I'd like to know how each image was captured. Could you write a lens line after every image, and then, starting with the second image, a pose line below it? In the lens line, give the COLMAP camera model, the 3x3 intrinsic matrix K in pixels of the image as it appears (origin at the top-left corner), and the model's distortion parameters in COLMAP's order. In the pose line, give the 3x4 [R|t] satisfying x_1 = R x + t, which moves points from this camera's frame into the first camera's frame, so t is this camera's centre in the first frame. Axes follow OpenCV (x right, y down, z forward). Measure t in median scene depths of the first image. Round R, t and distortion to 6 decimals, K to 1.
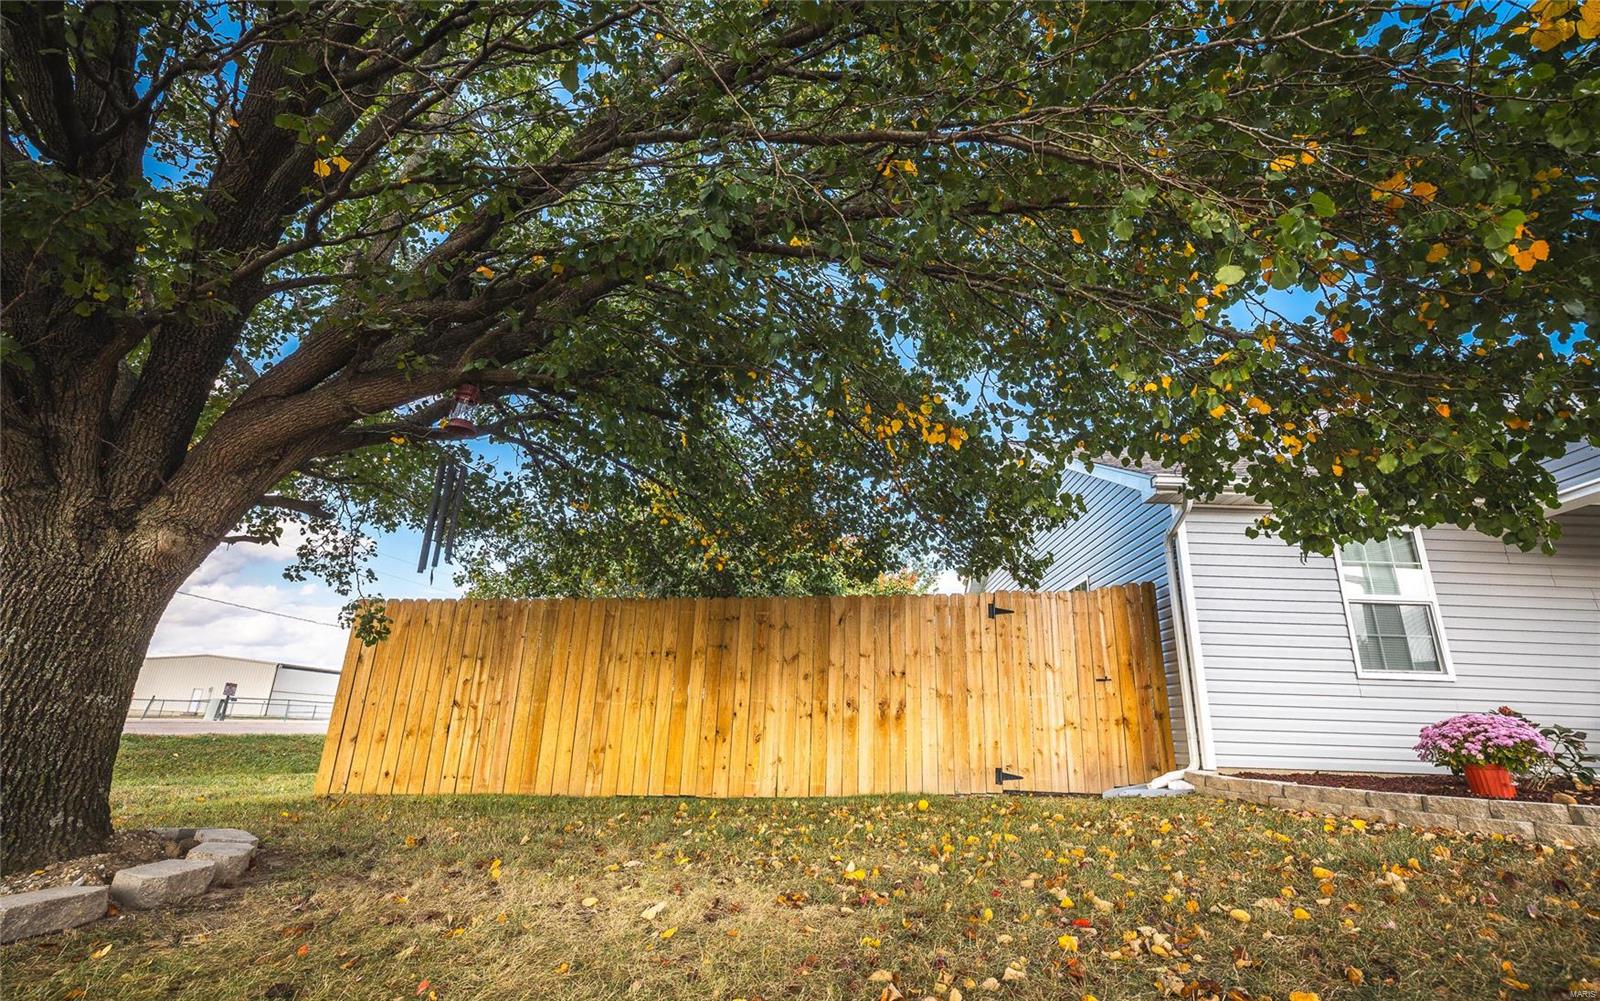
lens RADIAL K [[691.0, 0, 808.1], [0, 691.0, 508.4], [0, 0, 1]] dist [-0.020726, 0.000090]
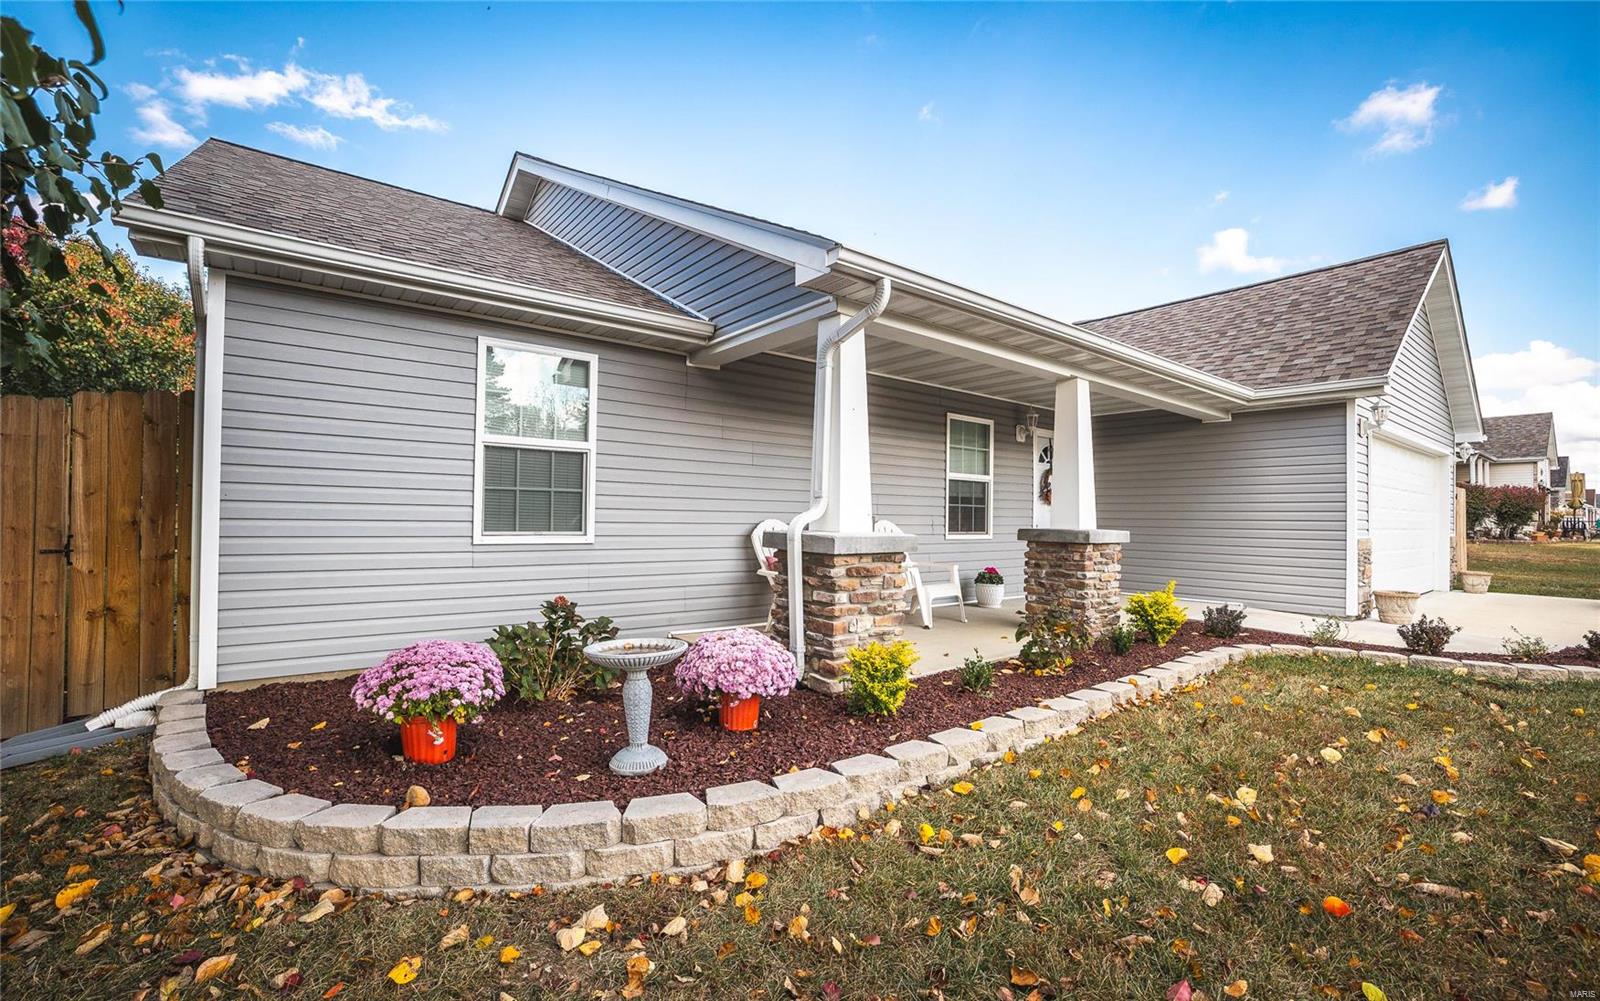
lens RADIAL K [[691.0, 0, 808.1], [0, 691.0, 508.4], [0, 0, 1]] dist [-0.020726, 0.000090]
pose [[0.759915, -0.015069, 0.649848, 0.553804], [-0.188181, 0.951821, 0.242126, -0.045333], [-0.622187, -0.306284, 0.720467, 0.203596]]
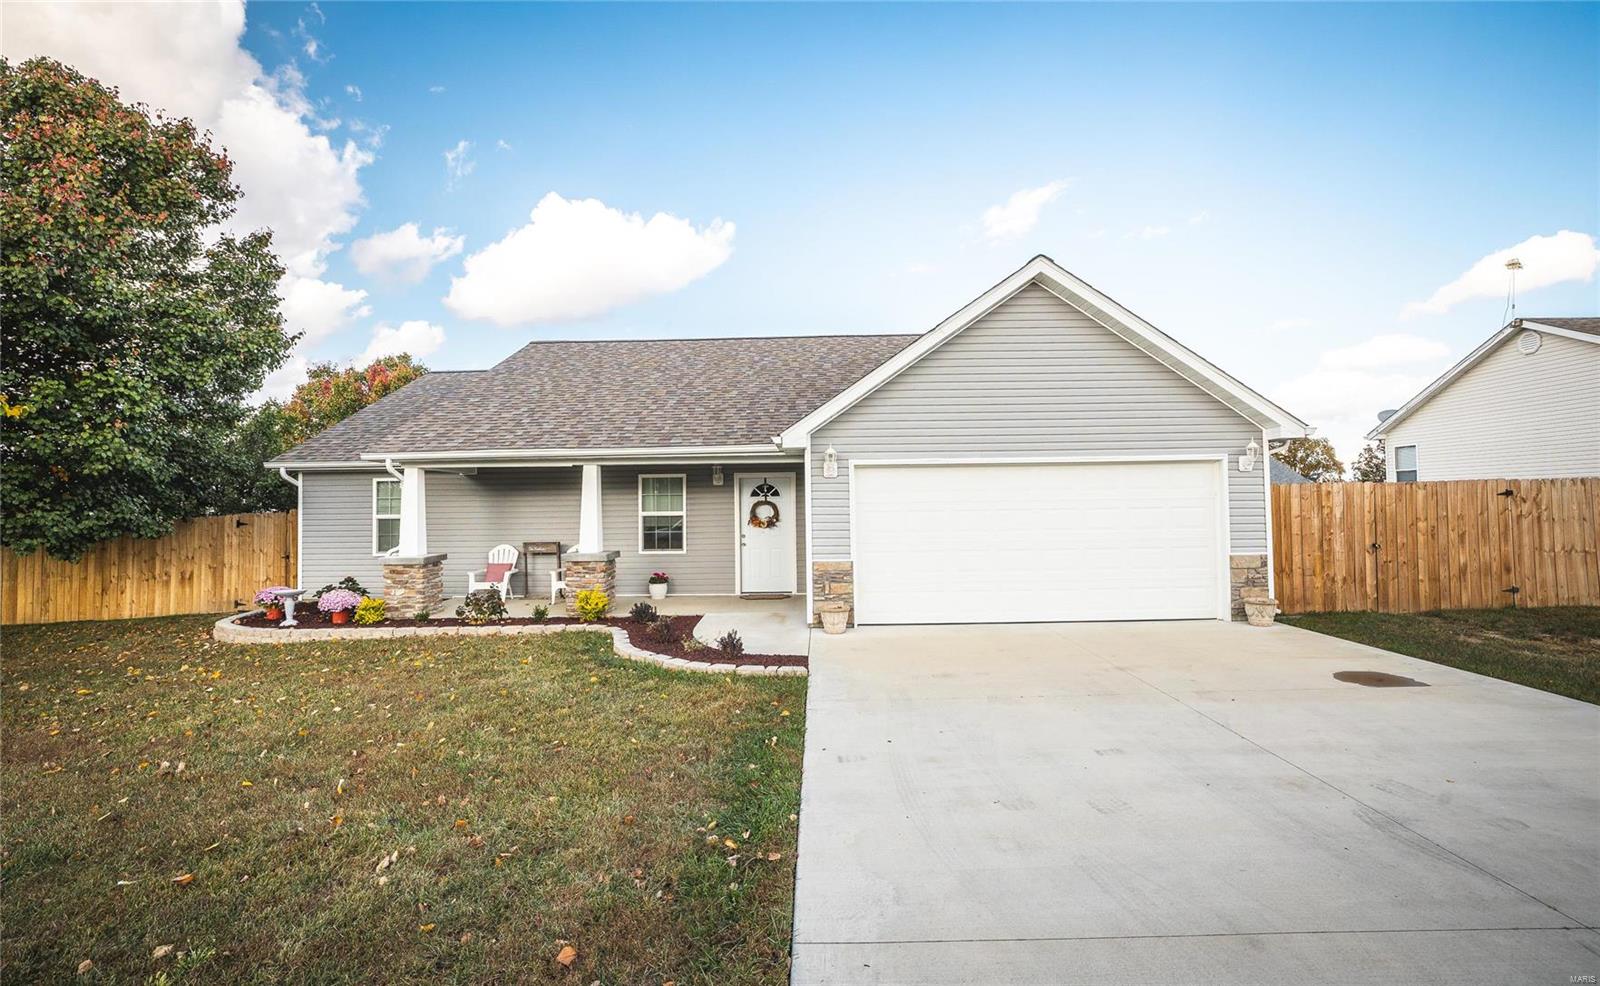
lens RADIAL K [[702.9, 0, 798.4], [0, 702.9, 480.6], [0, 0, 1]] dist [-0.035192, 0.014346]
pose [[0.998758, -0.049586, 0.004835, 1.972154], [0.046378, 0.960797, 0.273345, -0.460359], [-0.018200, -0.272782, 0.961904, -0.935456]]
